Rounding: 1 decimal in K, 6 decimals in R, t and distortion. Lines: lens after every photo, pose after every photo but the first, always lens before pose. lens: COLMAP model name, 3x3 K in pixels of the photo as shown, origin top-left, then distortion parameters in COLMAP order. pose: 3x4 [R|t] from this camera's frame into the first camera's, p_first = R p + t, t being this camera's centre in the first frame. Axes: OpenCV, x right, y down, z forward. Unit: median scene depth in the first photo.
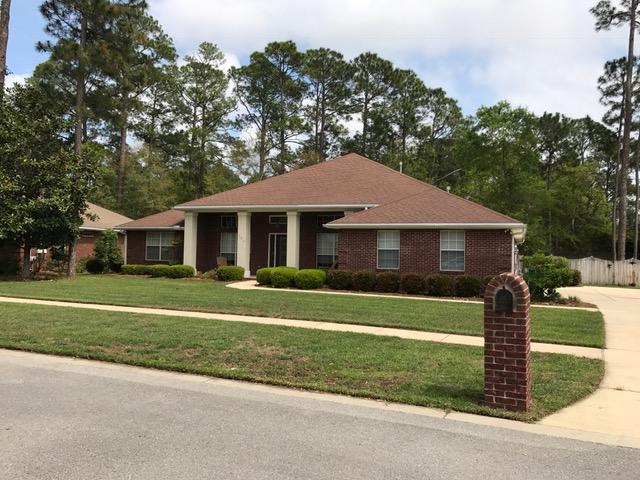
lens RADIAL K [[524.3, 0, 320.0], [0, 524.3, 240.0], [0, 0, 1]] dist [0.034425, -0.043335]
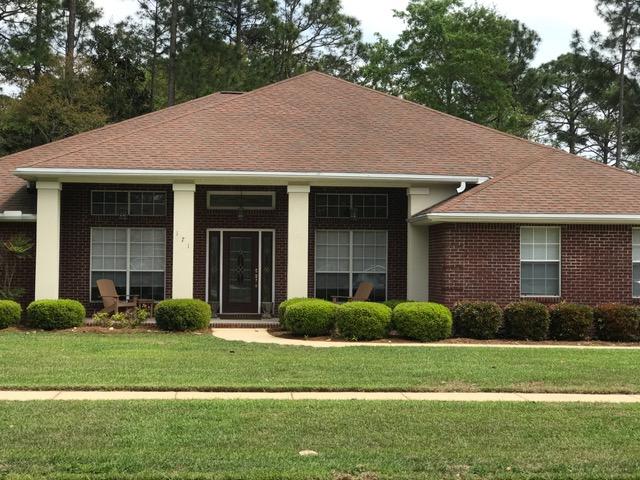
lens RADIAL K [[1046.4, 0, 322.8], [0, 1046.4, 241.3], [0, 0, 1]] dist [-0.132870, 1.218859]
pose [[0.898414, -0.001341, 0.439148, -0.267470], [-0.001042, 0.999986, 0.005185, -0.004149], [-0.439149, -0.005116, 0.898400, 0.063571]]
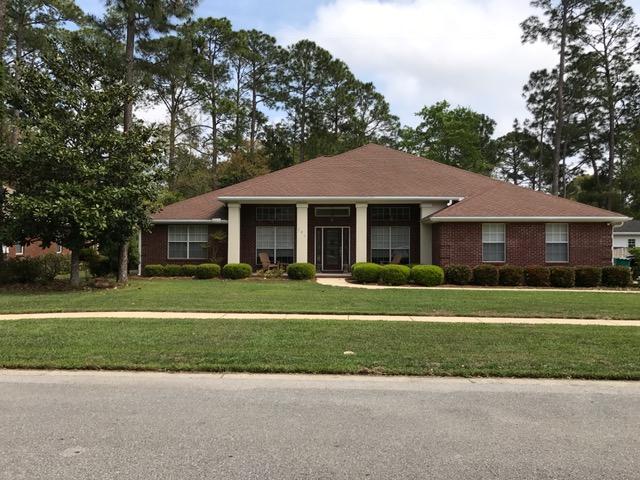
lens RADIAL K [[524.2, 0, 317.8], [0, 524.2, 237.1], [0, 0, 1]] dist [0.015493, -0.014559]
pose [[0.946888, -0.012243, 0.321330, -0.248214], [0.008232, 0.999870, 0.013838, -0.004465], [-0.321458, -0.010457, 0.946866, 0.079697]]
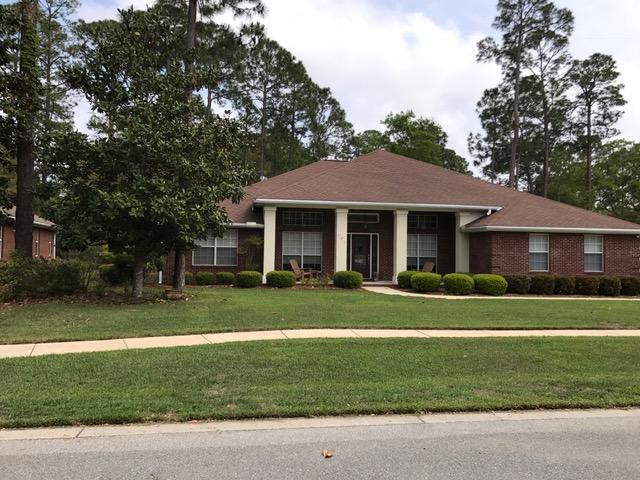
lens RADIAL K [[524.2, 0, 317.8], [0, 524.2, 237.1], [0, 0, 1]] dist [0.015493, -0.014559]
pose [[0.861845, 0.007538, 0.507115, -0.372312], [-0.011270, 0.999927, 0.004289, -0.005523], [-0.507046, -0.009412, 0.861868, 0.164815]]
